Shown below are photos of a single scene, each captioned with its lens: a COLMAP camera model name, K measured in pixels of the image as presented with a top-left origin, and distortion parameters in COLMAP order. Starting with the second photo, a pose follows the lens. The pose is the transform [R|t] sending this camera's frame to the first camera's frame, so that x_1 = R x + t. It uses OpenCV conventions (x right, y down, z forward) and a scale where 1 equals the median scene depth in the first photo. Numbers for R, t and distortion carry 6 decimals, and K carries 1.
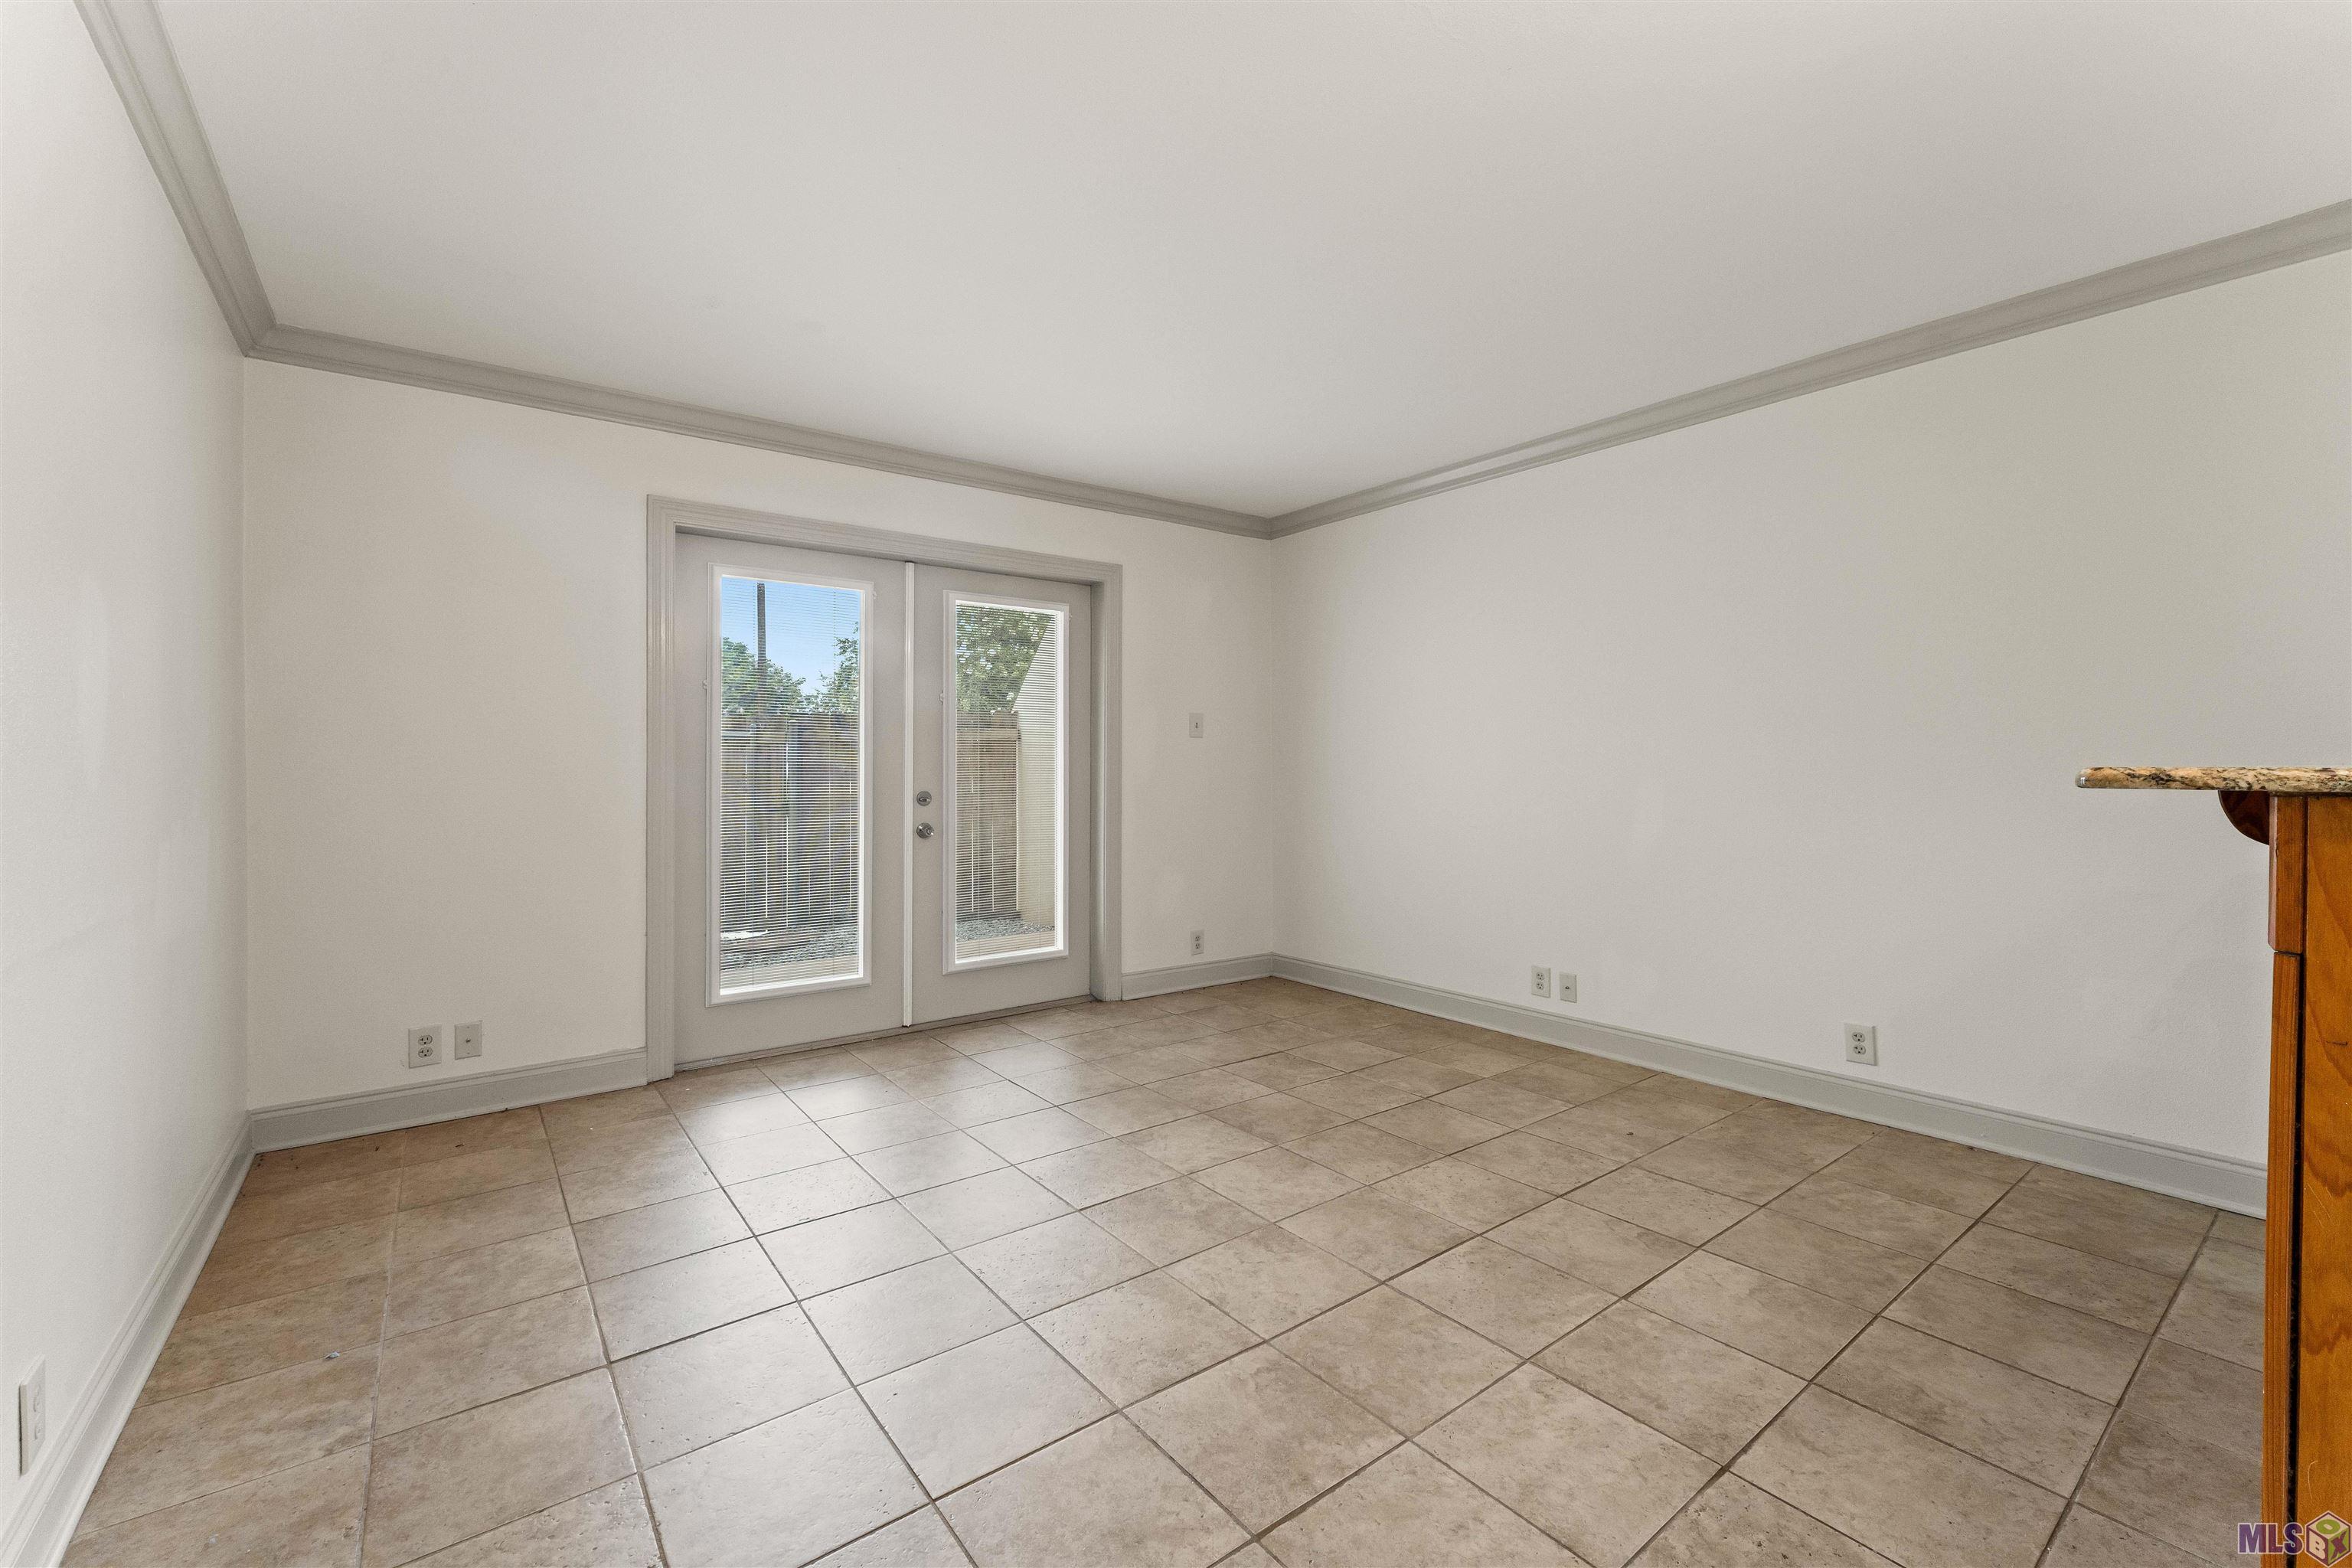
lens RADIAL K [[976.4, 0, 1176.0], [0, 976.4, 784.0], [0, 0, 1]] dist [-0.001125, -0.000067]
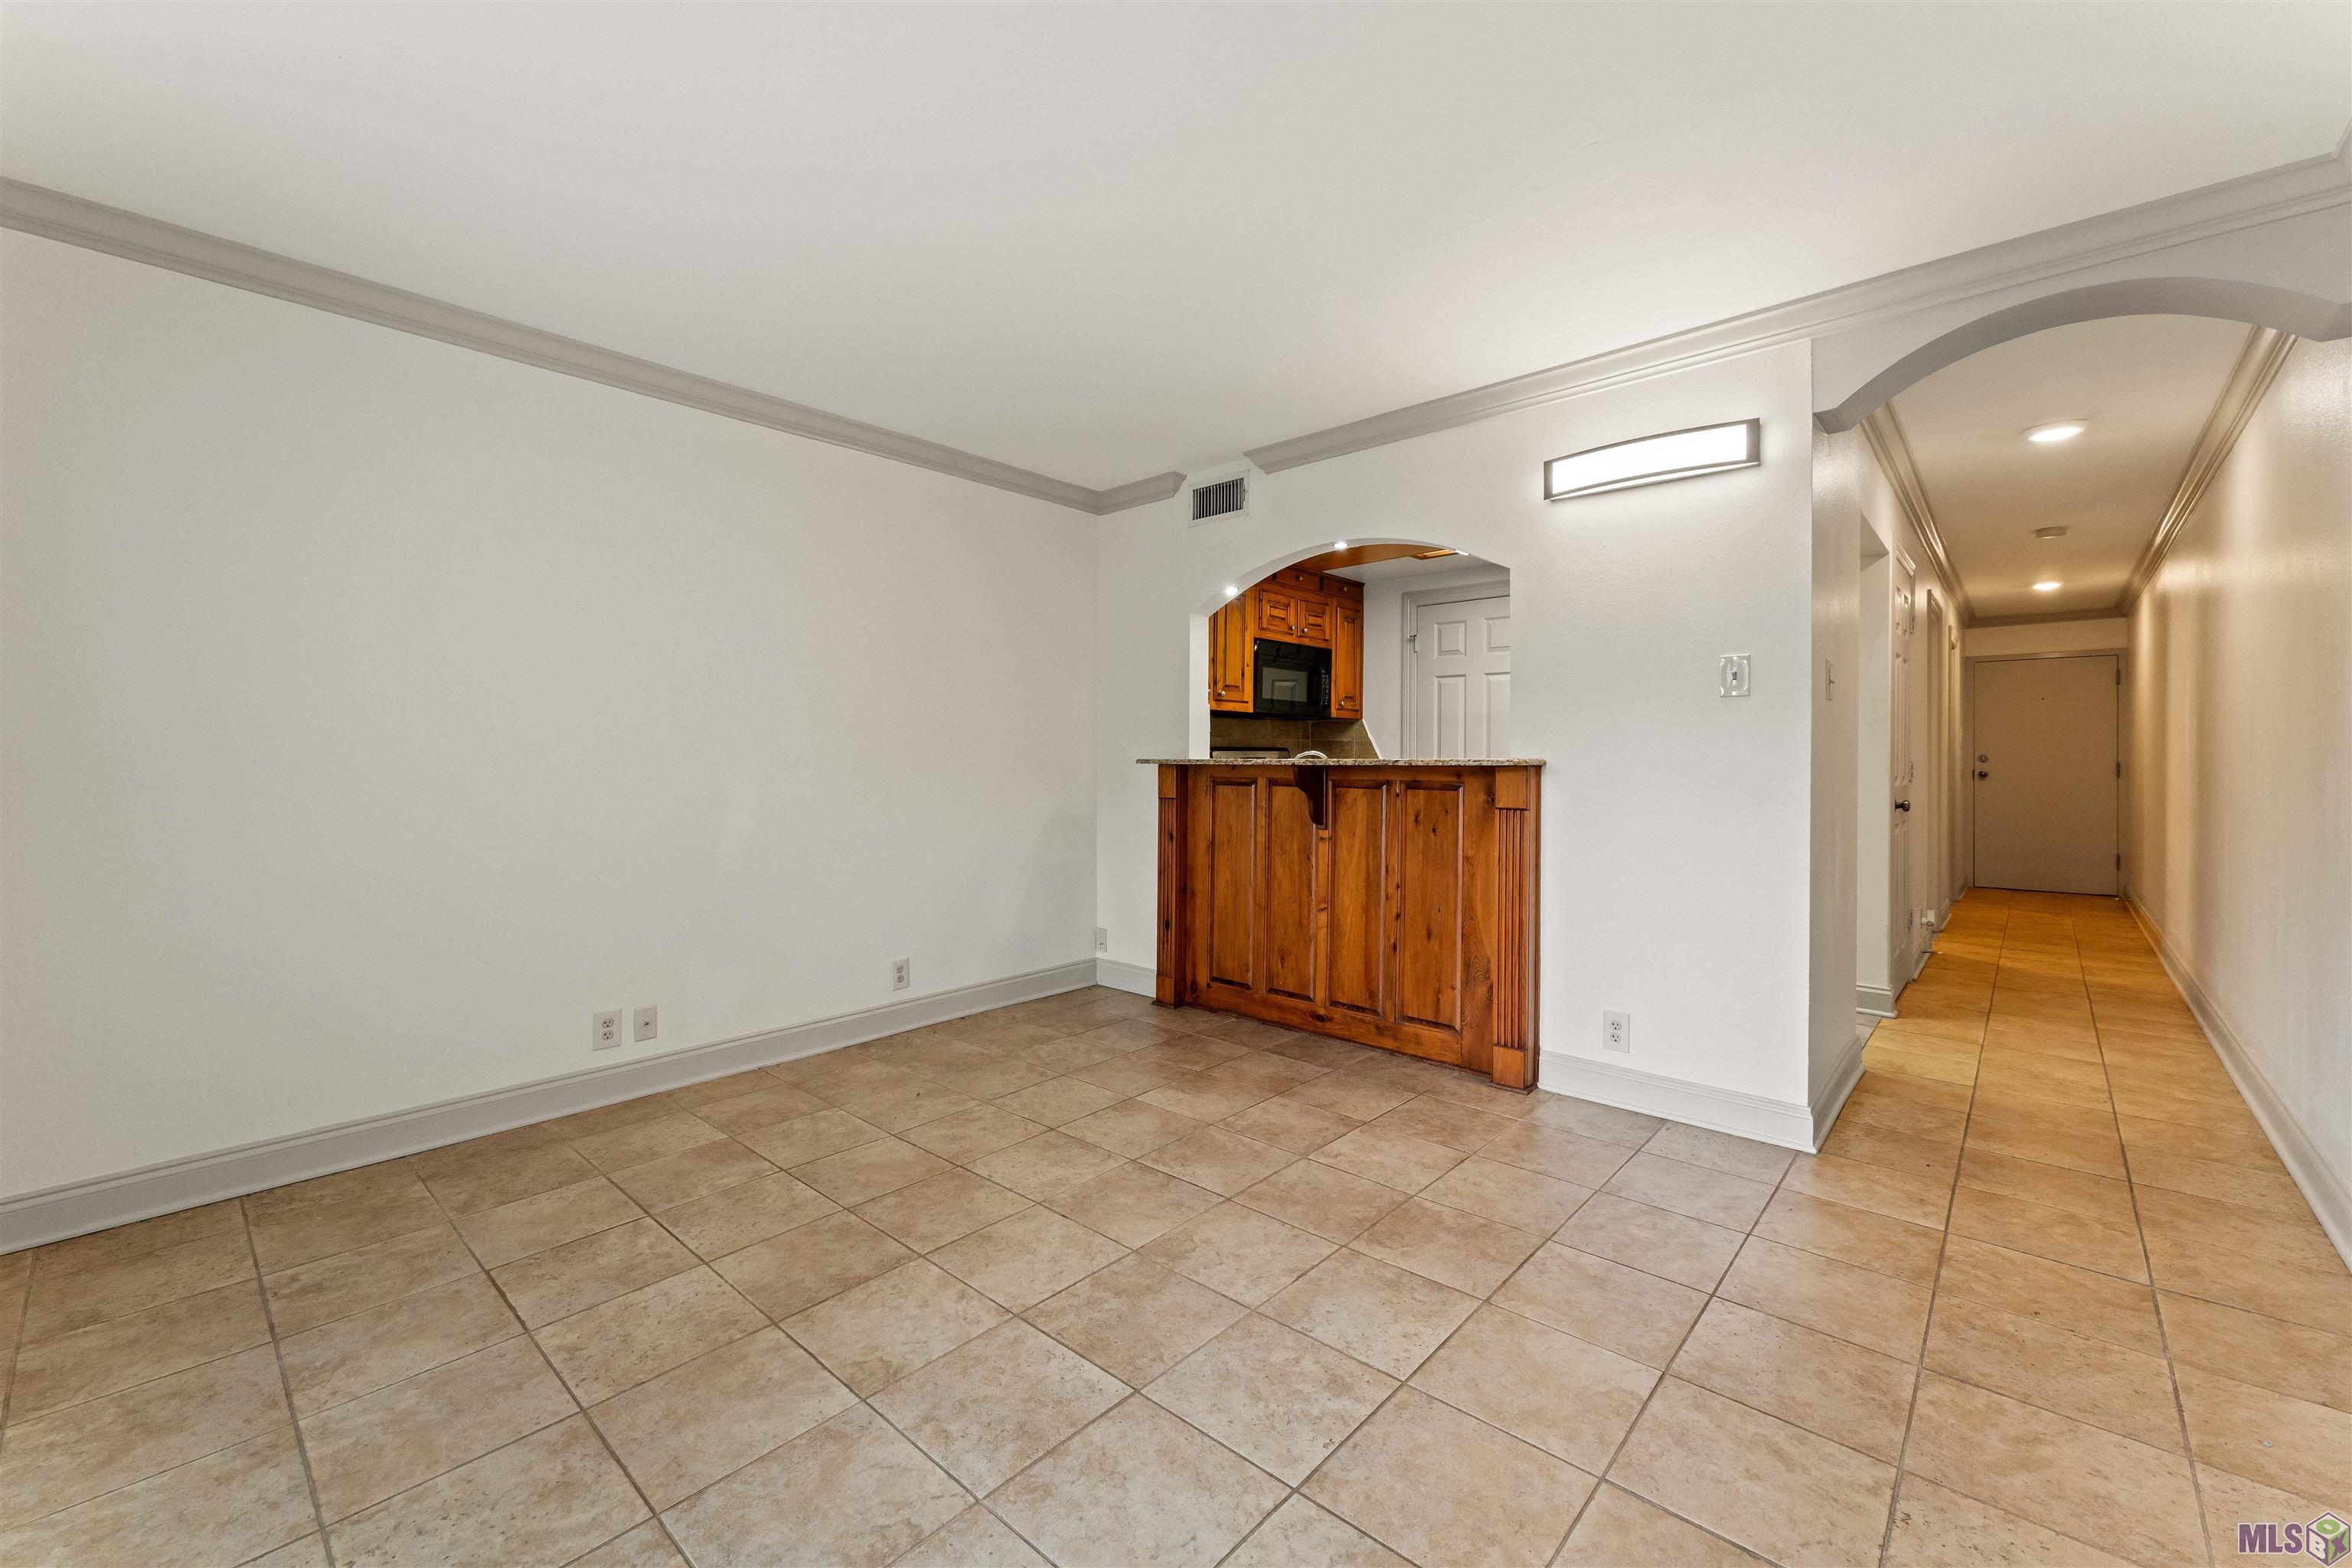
lens RADIAL K [[947.4, 0, 1176.0], [0, 947.4, 784.0], [0, 0, 1]] dist [-0.000277, 0.000069]
pose [[-0.181217, -0.025614, 0.983110, -0.657984], [0.021821, 0.999310, 0.030058, -0.021717], [-0.983201, 0.026899, -0.180533, 0.922901]]
